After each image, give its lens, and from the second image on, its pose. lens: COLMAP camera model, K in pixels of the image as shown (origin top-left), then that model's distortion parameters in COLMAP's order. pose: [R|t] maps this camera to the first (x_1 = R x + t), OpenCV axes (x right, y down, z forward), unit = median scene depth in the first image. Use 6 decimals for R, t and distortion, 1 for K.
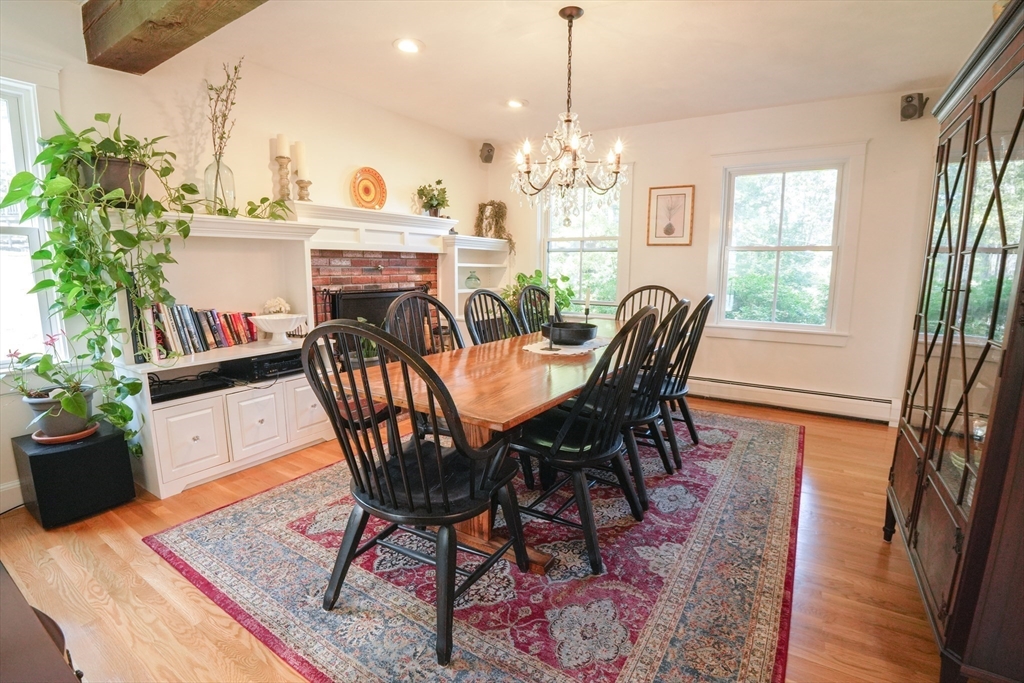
lens RADIAL K [[454.5, 0, 515.3], [0, 454.5, 340.2], [0, 0, 1]] dist [-0.038456, 0.001053]
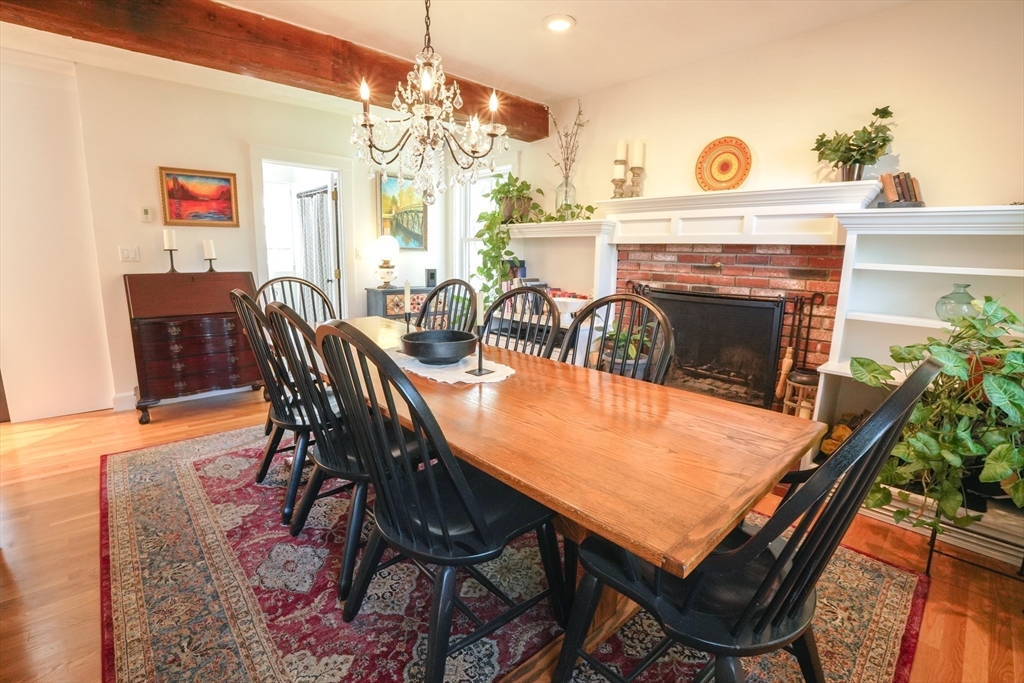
lens RADIAL K [[454.5, 0, 513.5], [0, 454.5, 341.3], [0, 0, 1]] dist [-0.038456, 0.001053]
pose [[-0.236600, 0.172237, -0.956219, 0.597799], [-0.180406, 0.959260, 0.217423, -0.154882], [0.954712, 0.223950, -0.195888, 0.934726]]
